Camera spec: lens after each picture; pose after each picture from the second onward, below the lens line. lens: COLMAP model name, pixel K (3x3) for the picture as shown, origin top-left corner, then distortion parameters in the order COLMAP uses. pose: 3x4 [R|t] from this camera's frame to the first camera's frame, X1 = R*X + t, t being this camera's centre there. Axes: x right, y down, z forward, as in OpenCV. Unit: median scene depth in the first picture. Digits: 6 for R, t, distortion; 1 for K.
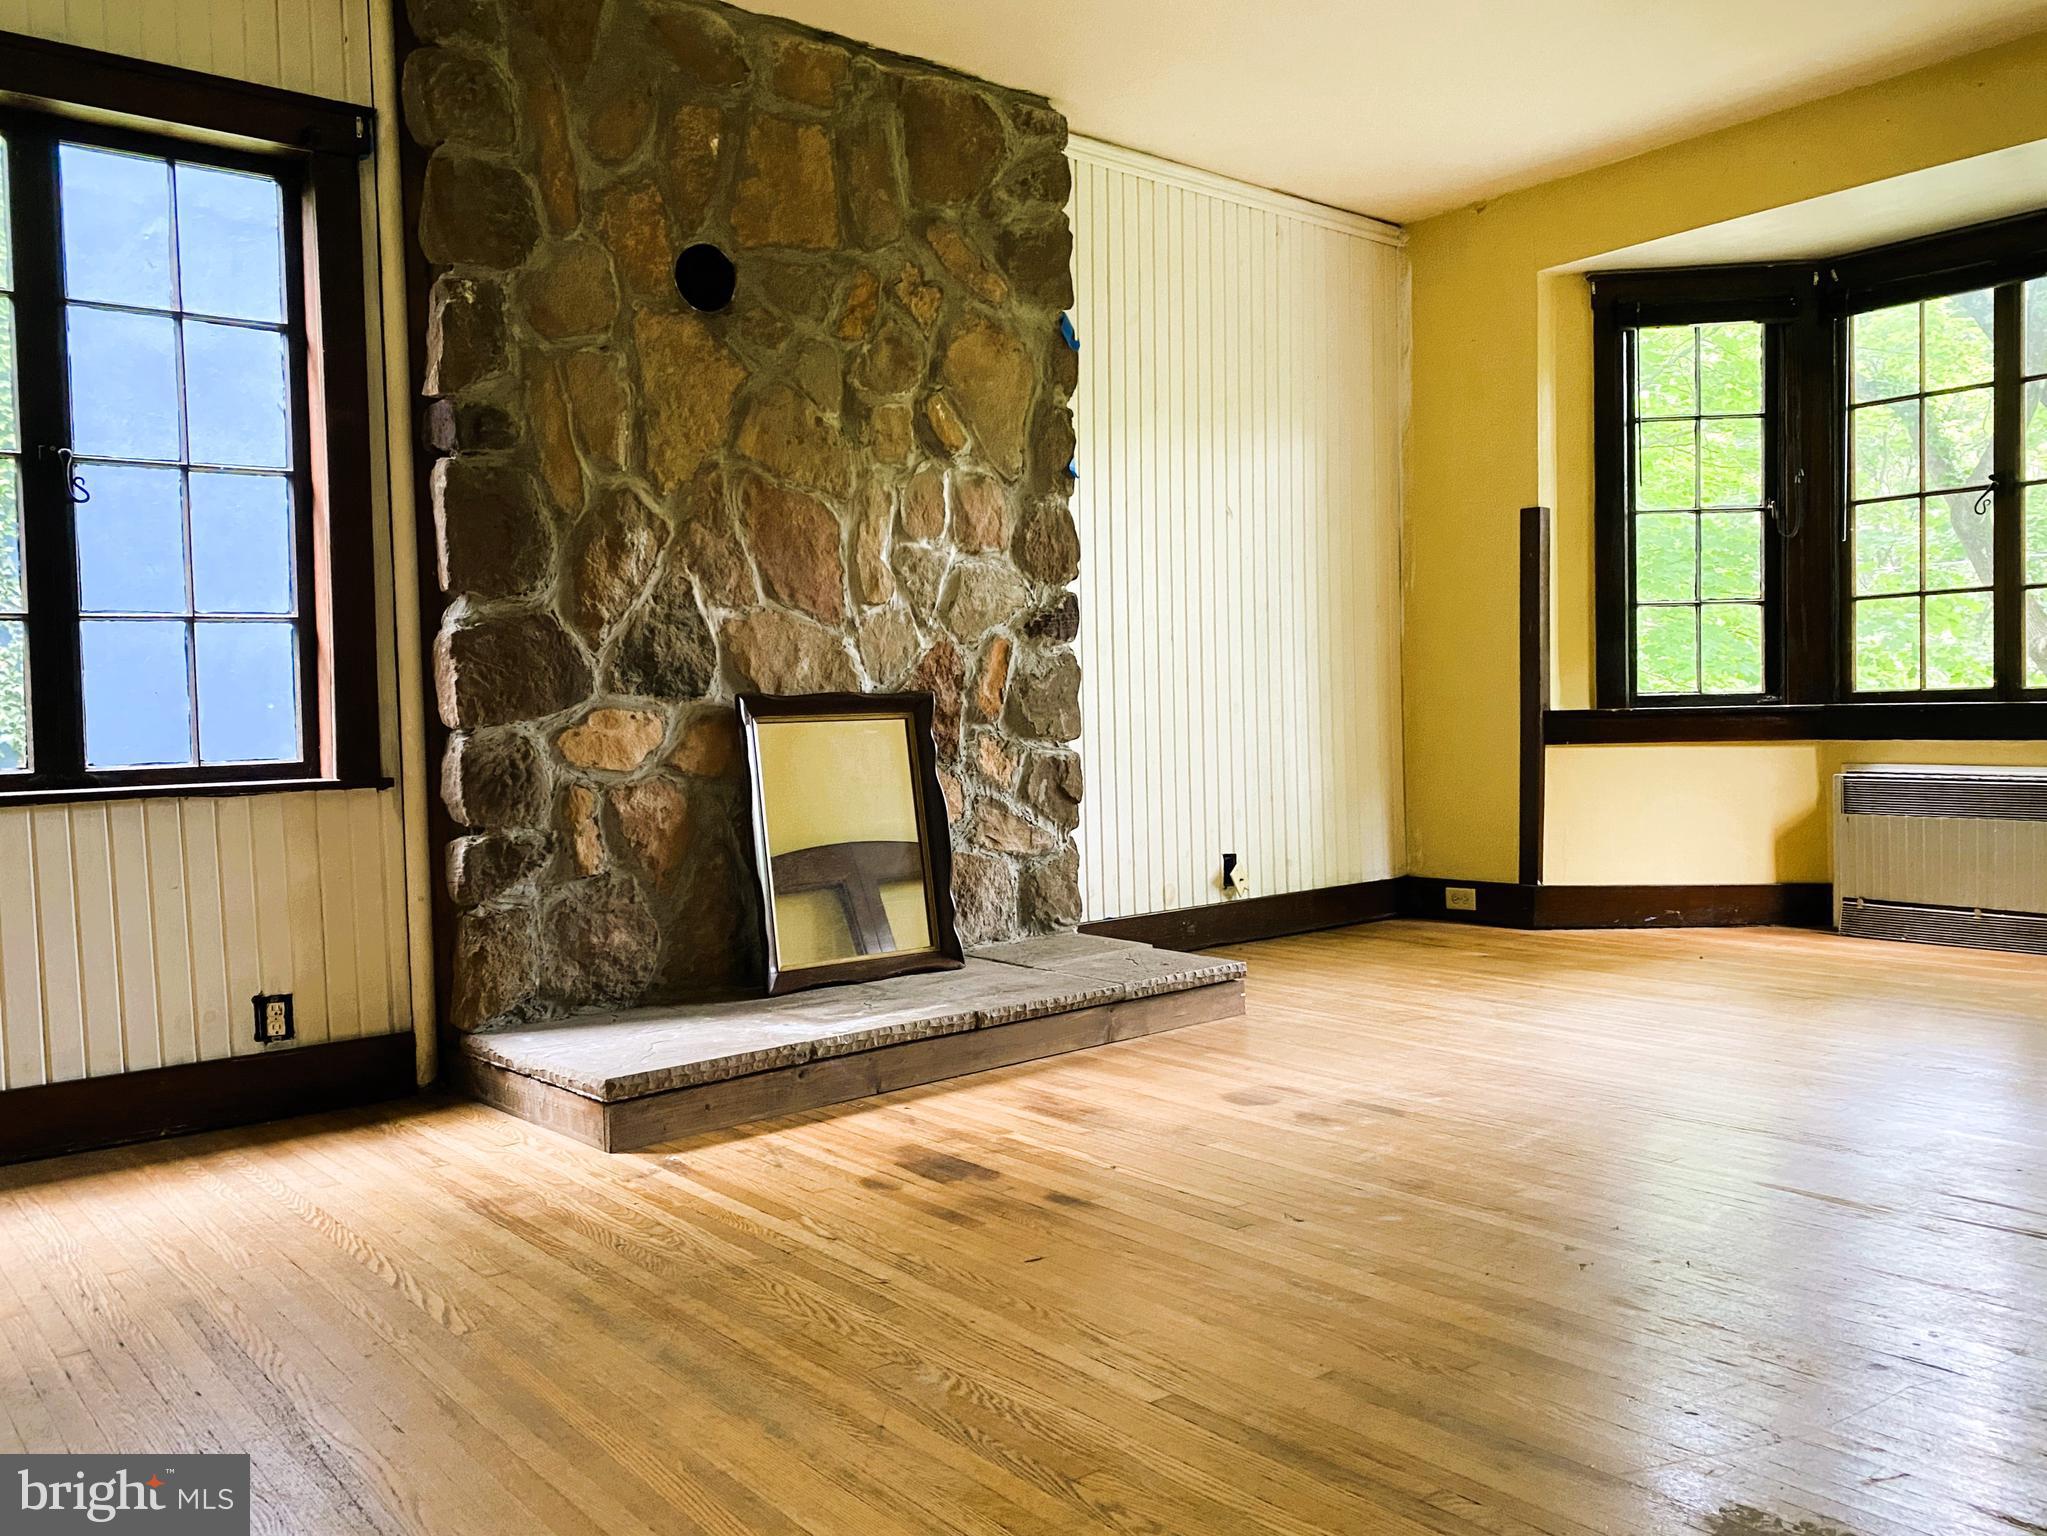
lens RADIAL K [[1591.7, 0, 1023.5], [0, 1591.7, 768.0], [0, 0, 1]] dist [0.062613, -0.133890]
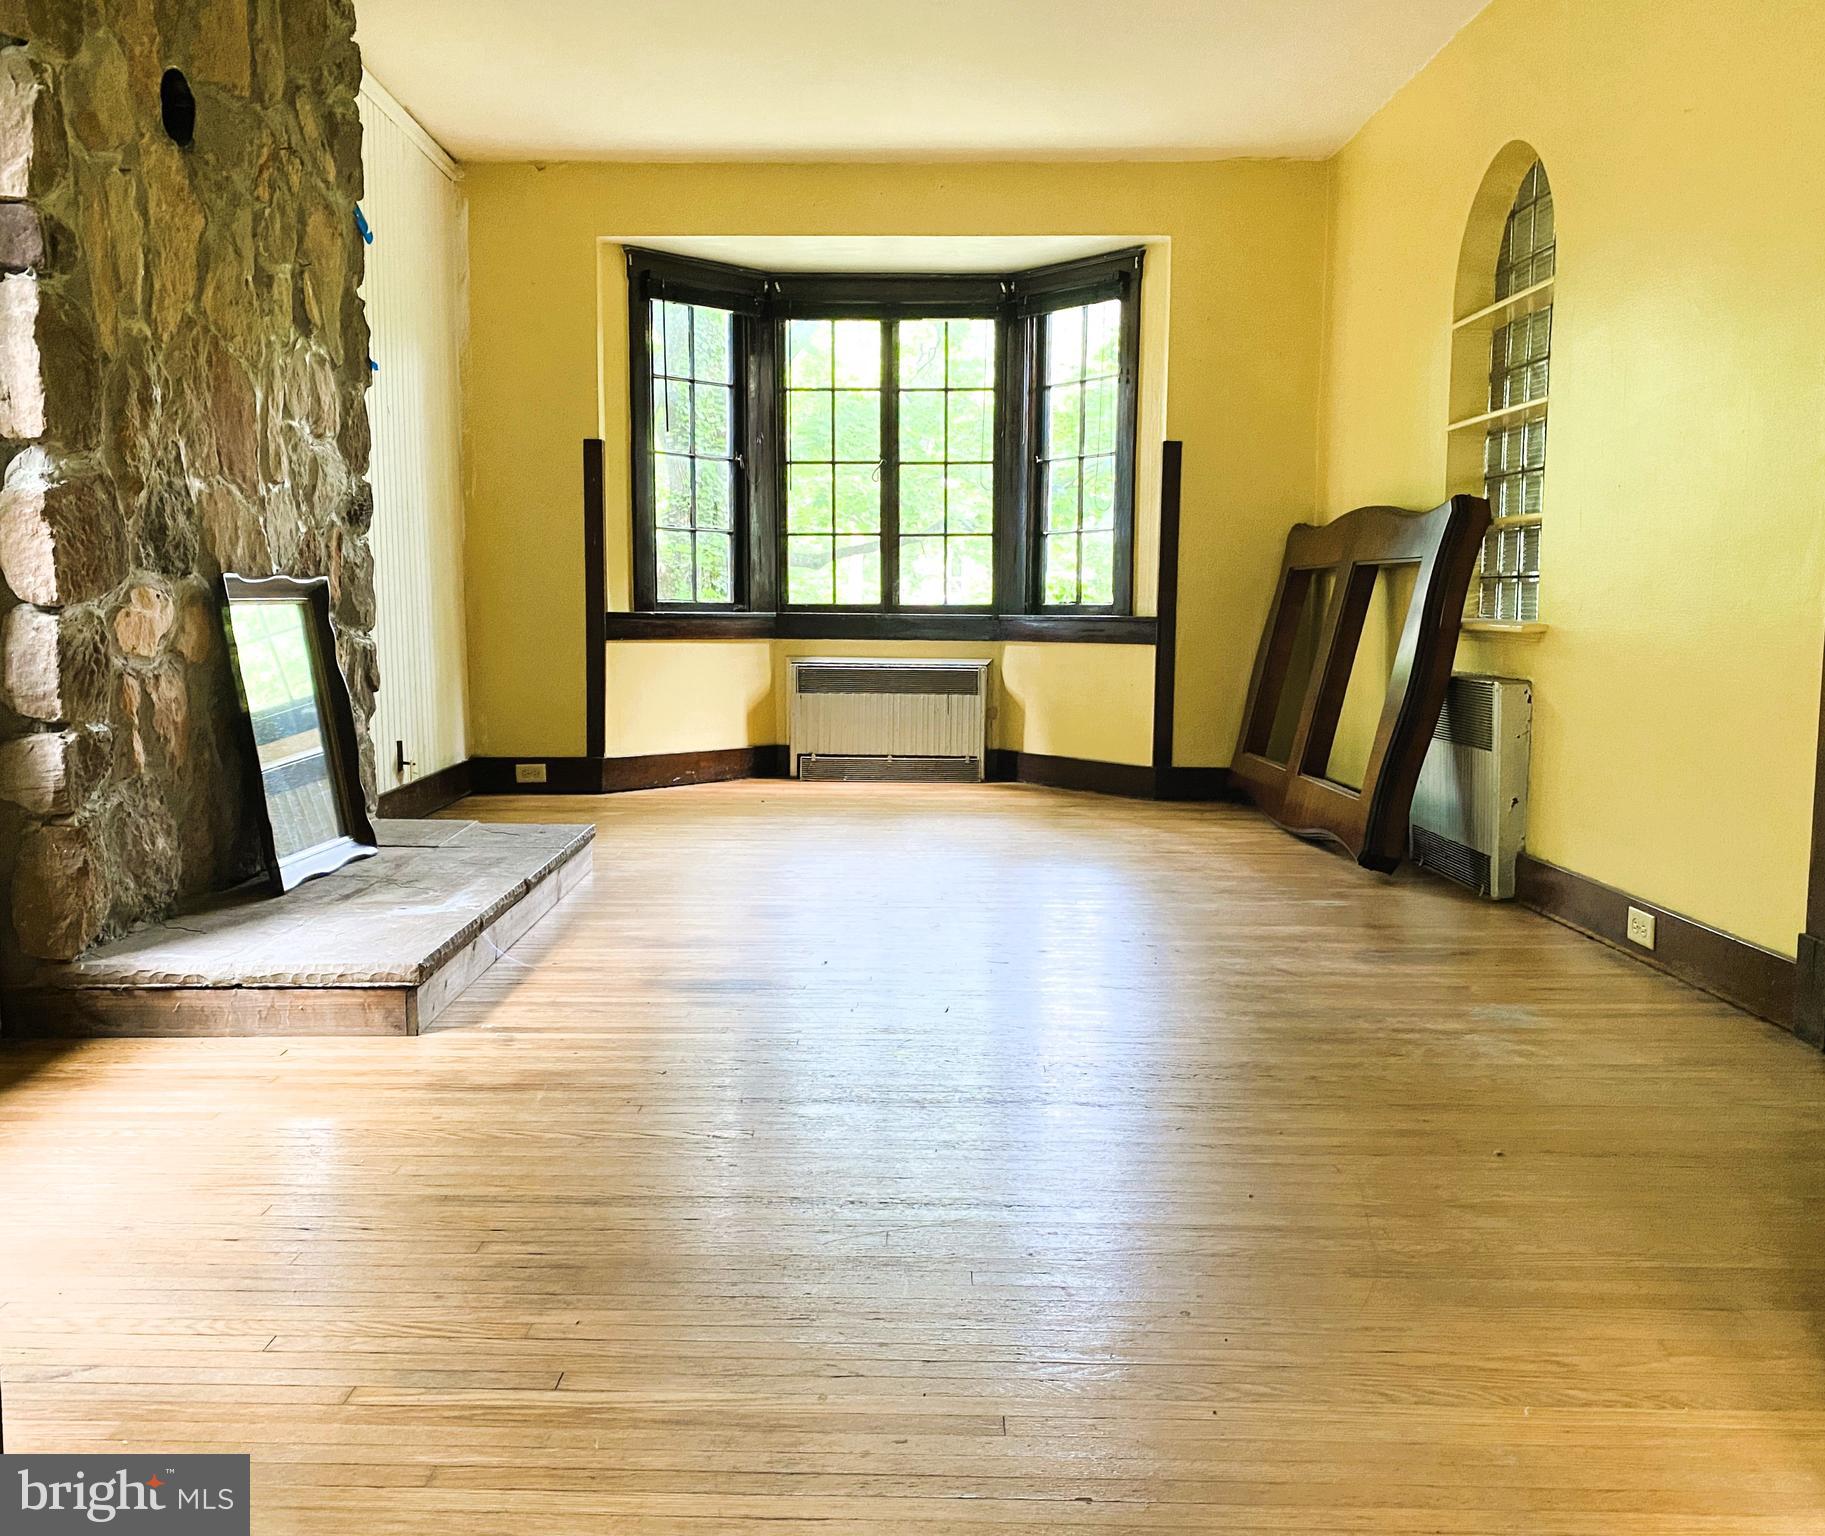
lens RADIAL K [[1580.1, 0, 912.5], [0, 1580.1, 768.0], [0, 0, 1]] dist [-0.005797, -0.030318]
pose [[0.623474, -0.051947, 0.780117, -0.595809], [0.002178, 0.997902, 0.064708, 0.006892], [-0.781841, -0.038645, 0.622279, 0.105992]]
